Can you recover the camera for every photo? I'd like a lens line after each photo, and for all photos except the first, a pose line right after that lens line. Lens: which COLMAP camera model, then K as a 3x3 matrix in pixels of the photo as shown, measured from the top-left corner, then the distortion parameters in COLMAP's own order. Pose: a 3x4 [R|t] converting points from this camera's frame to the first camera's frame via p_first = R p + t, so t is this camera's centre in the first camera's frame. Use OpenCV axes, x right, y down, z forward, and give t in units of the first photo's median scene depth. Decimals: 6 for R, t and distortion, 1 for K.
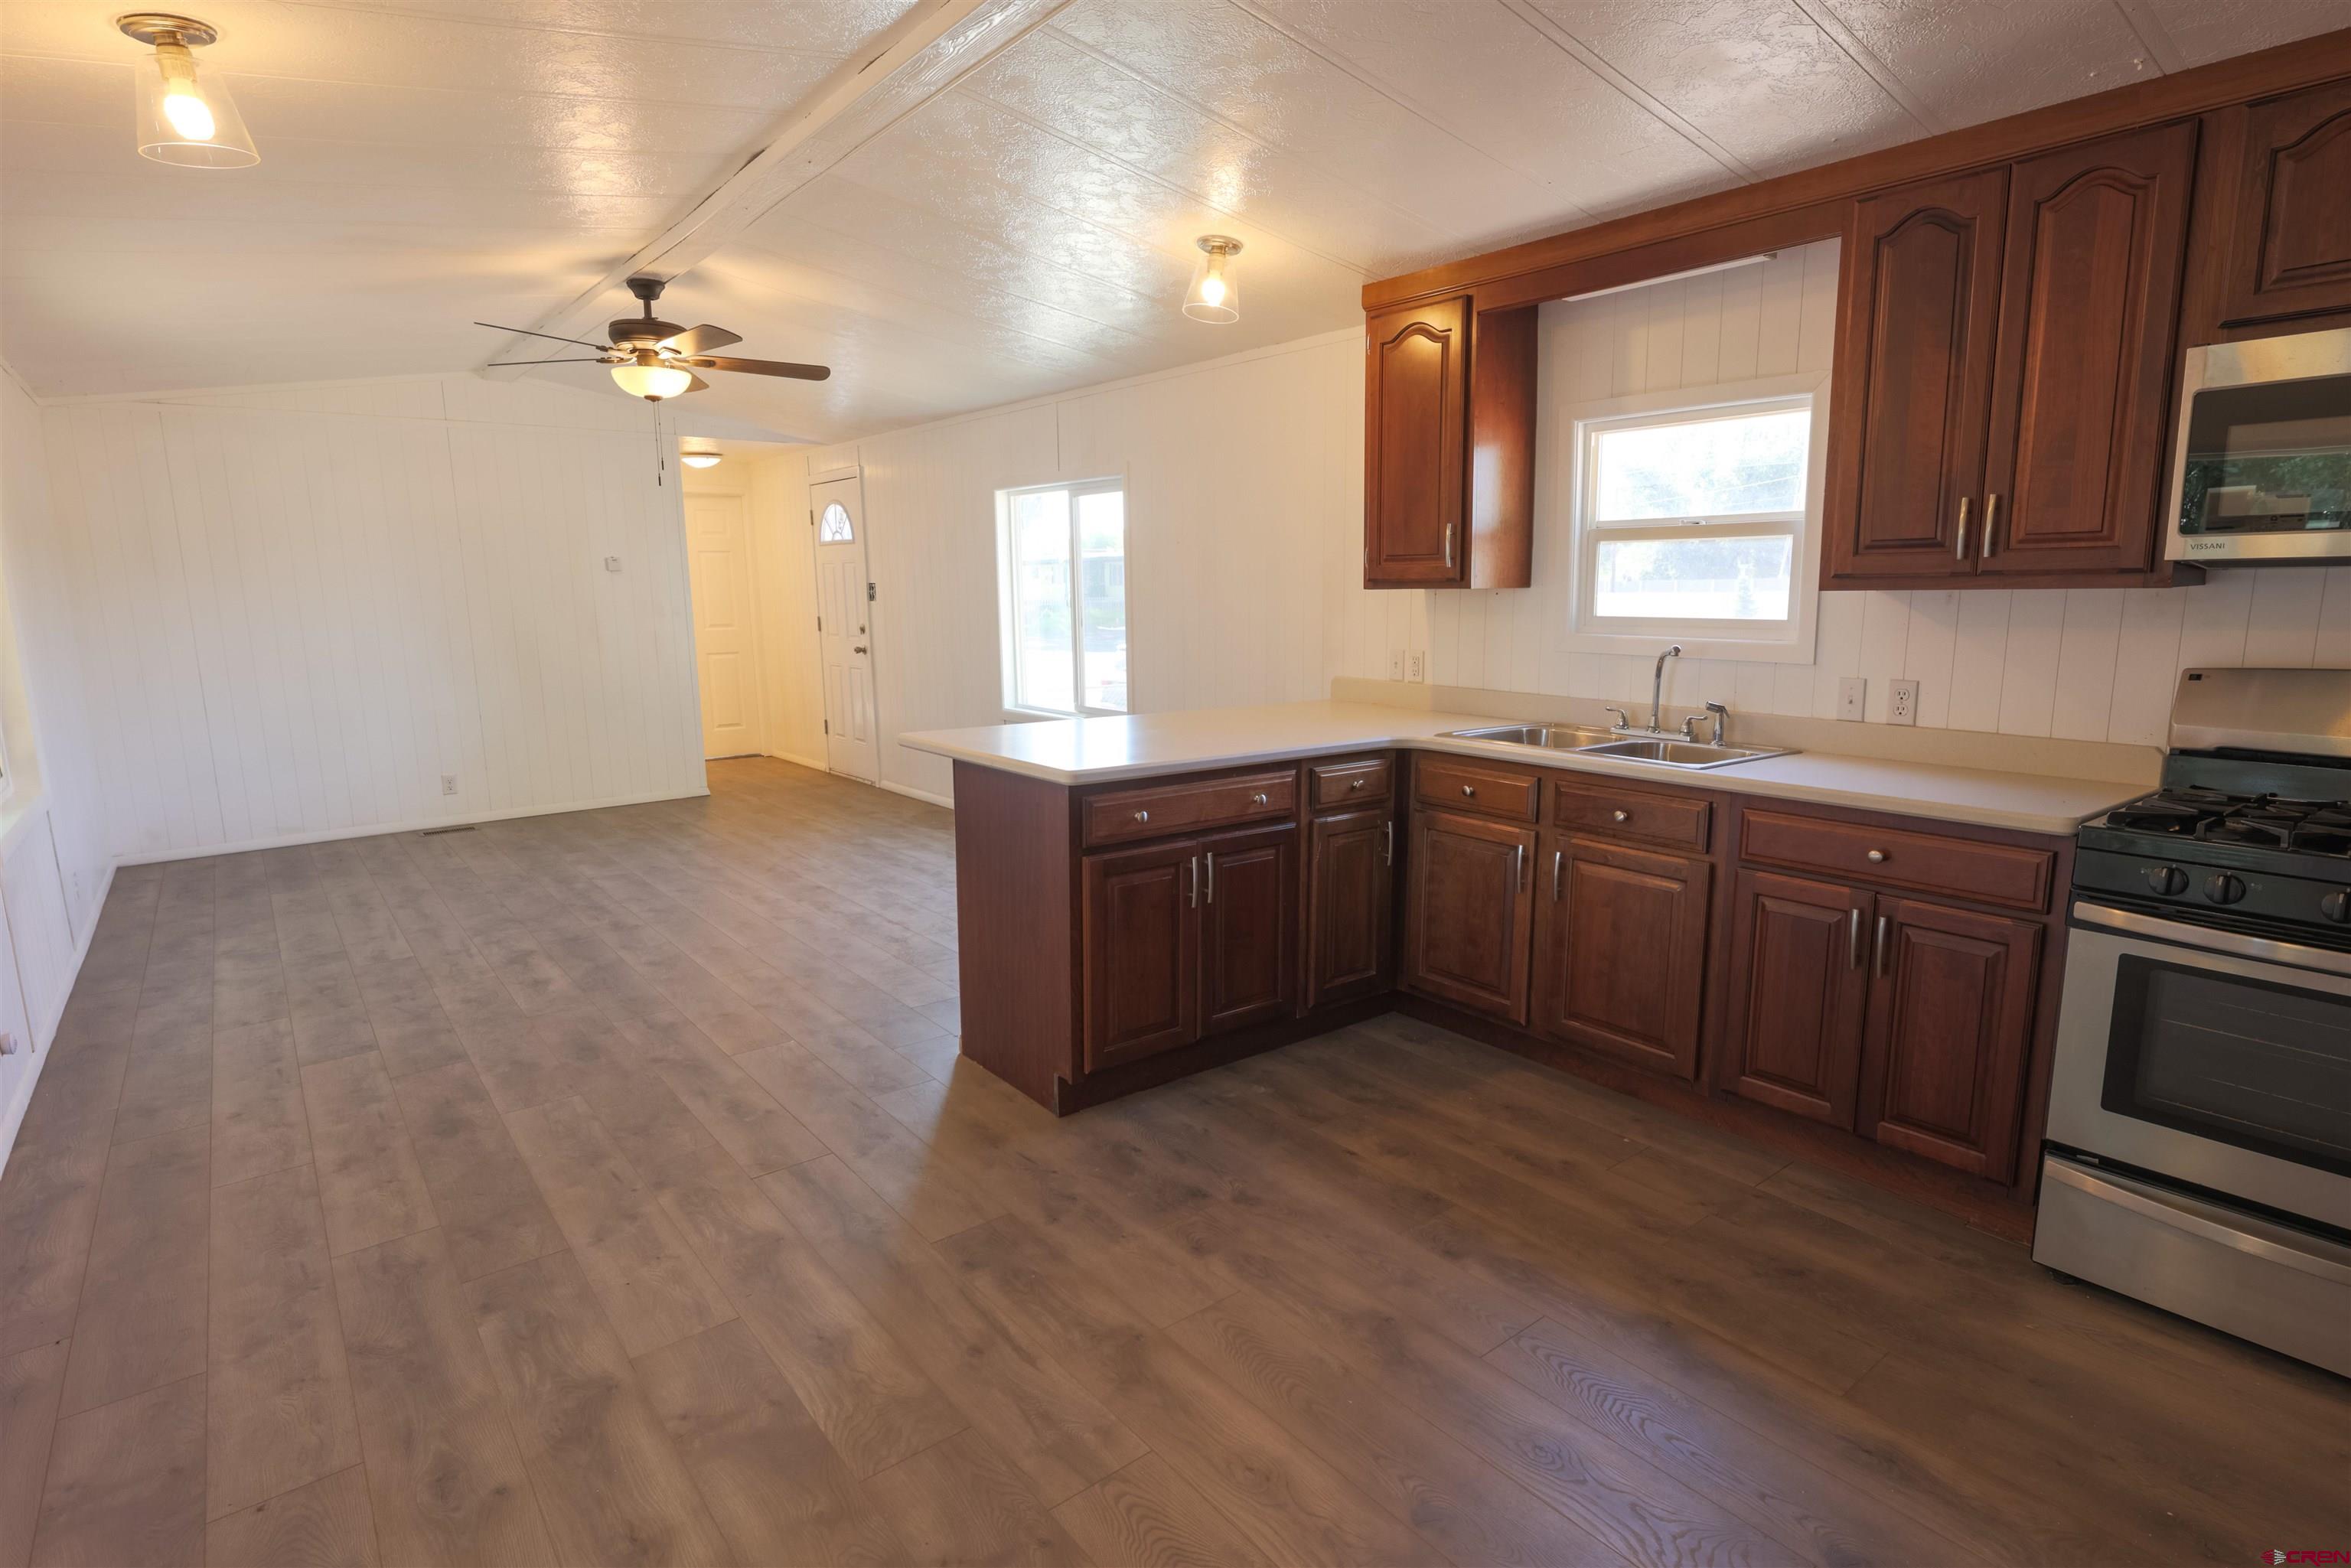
lens RADIAL K [[1199.6, 0, 1208.3], [0, 1199.6, 781.6], [0, 0, 1]] dist [-0.000343, 0.000264]
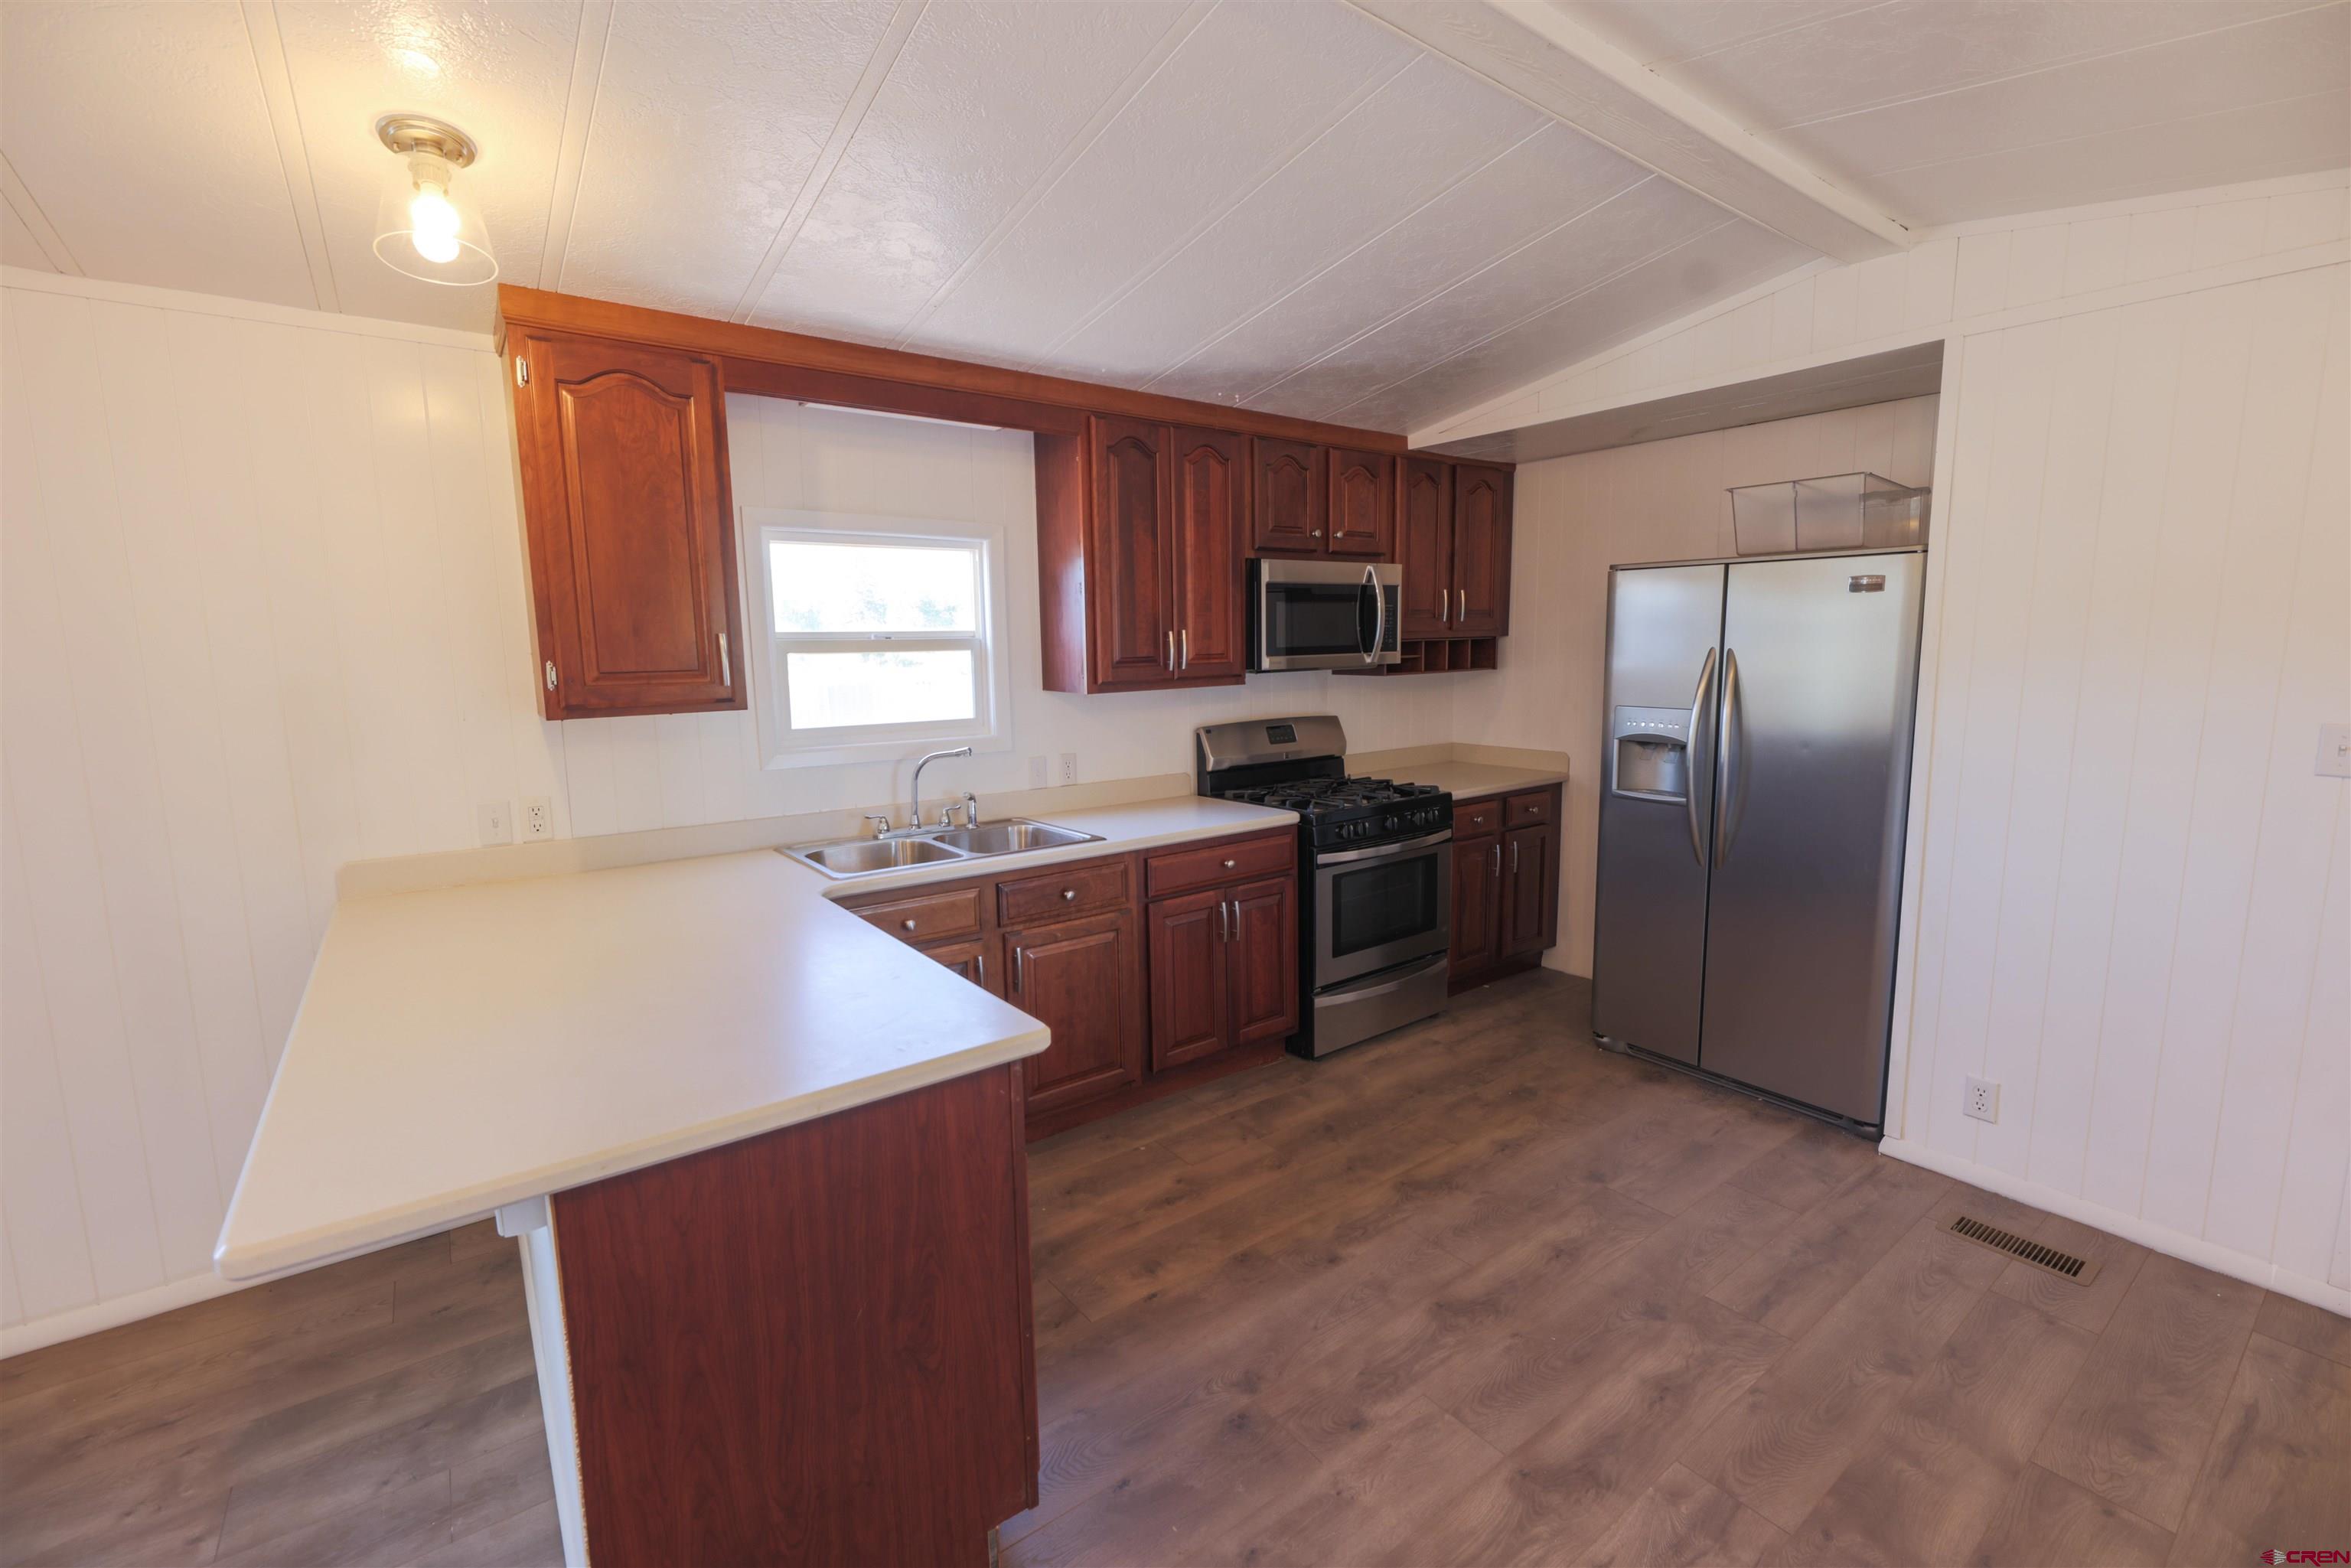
lens RADIAL K [[994.9, 0, 1175.3], [0, 994.9, 774.9], [0, 0, 1]] dist [-0.001228, -0.000523]
pose [[0.040213, -0.128577, 0.990884, -0.529854], [0.176386, 0.977026, 0.119620, -0.163587], [-0.983499, 0.169967, 0.061968, 0.743308]]
